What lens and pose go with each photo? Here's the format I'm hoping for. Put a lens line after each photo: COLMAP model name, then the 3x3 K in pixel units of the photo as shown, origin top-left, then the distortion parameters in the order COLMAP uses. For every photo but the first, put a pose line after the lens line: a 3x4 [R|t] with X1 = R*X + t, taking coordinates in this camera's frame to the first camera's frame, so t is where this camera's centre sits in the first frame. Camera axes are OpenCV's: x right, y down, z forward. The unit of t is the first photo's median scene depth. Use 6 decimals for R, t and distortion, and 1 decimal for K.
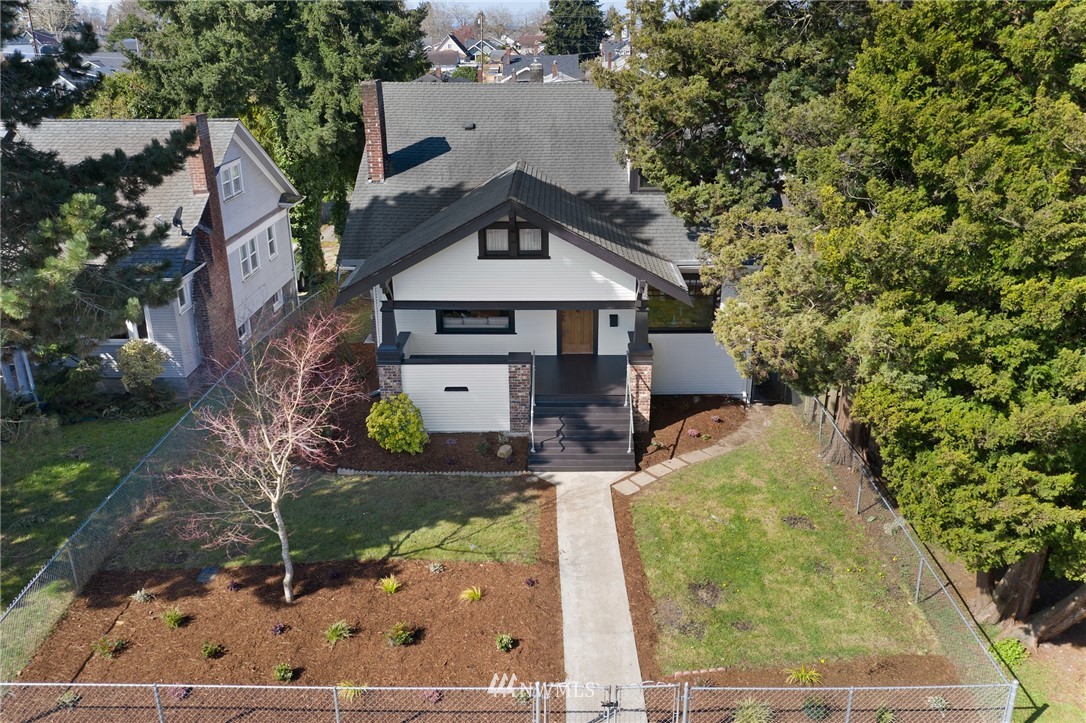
lens RADIAL K [[857.7, 0, 543.6], [0, 857.7, 360.4], [0, 0, 1]] dist [-0.012350, 0.010443]
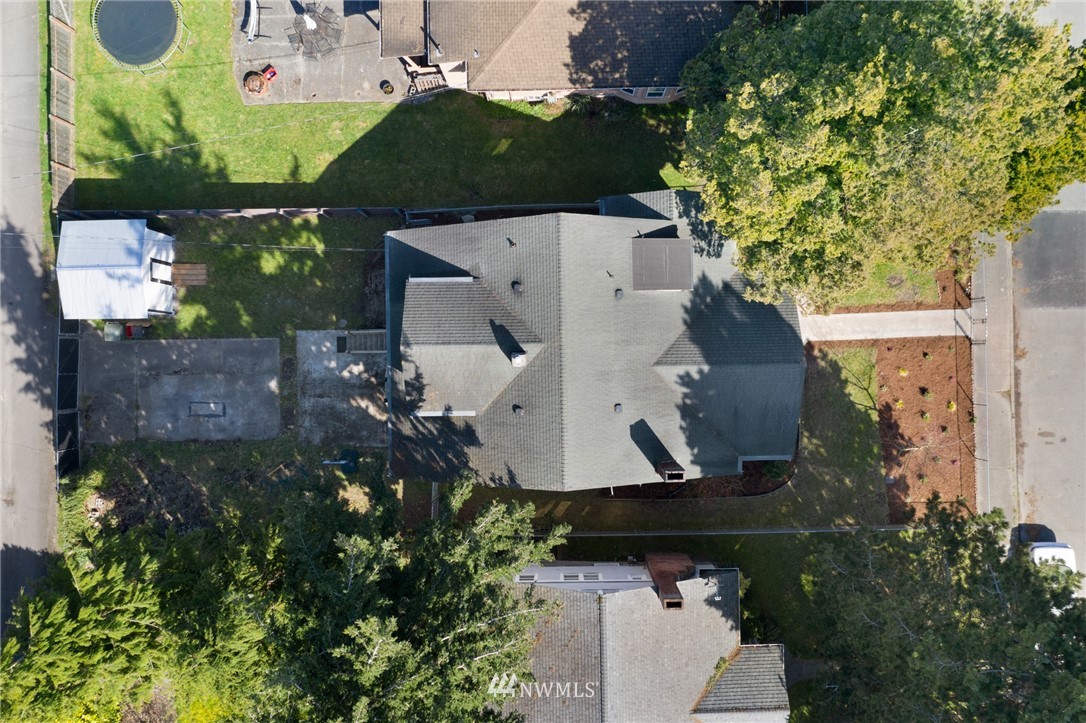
lens RADIAL K [[857.7, 0, 543.8], [0, 857.7, 359.8], [0, 0, 1]] dist [-0.012350, 0.010443]
pose [[-0.026187, -0.999645, 0.004834, -0.023352], [0.366197, -0.005093, 0.930523, -1.883124], [-0.930169, 0.026137, 0.366201, 0.788975]]
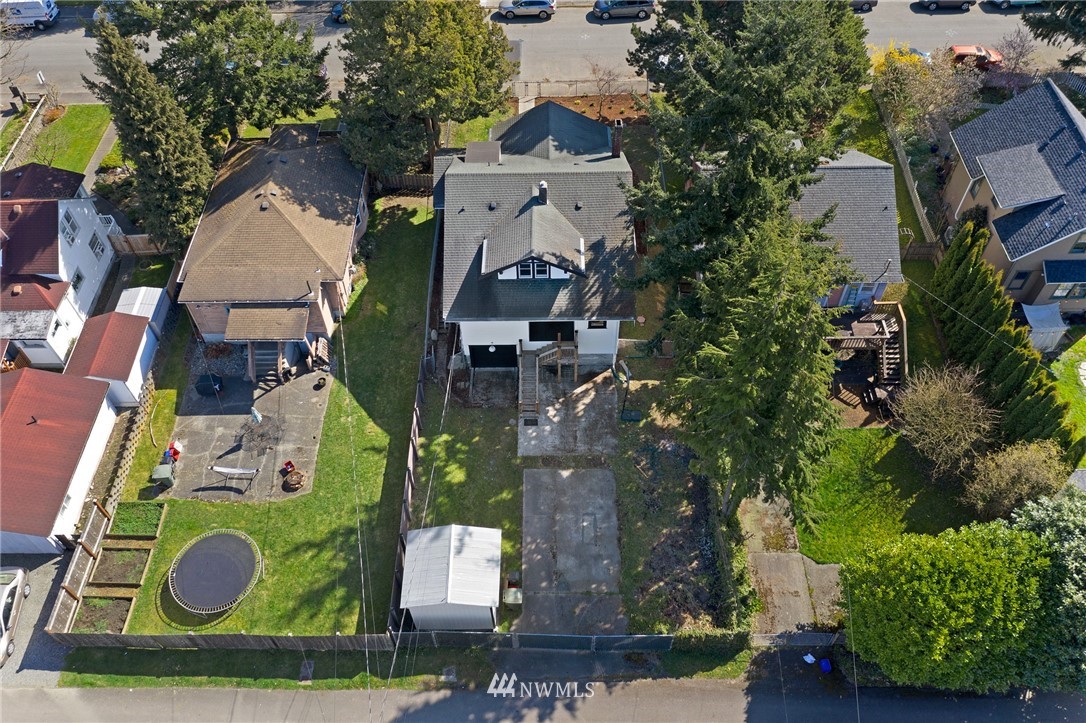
lens RADIAL K [[857.7, 0, 544.6], [0, 857.7, 357.9], [0, 0, 1]] dist [-0.012350, 0.010443]
pose [[-0.999664, 0.024745, 0.007679, -0.025872], [0.015197, 0.319943, 0.947315, -2.454981], [0.020985, 0.947114, -0.320211, 2.527235]]
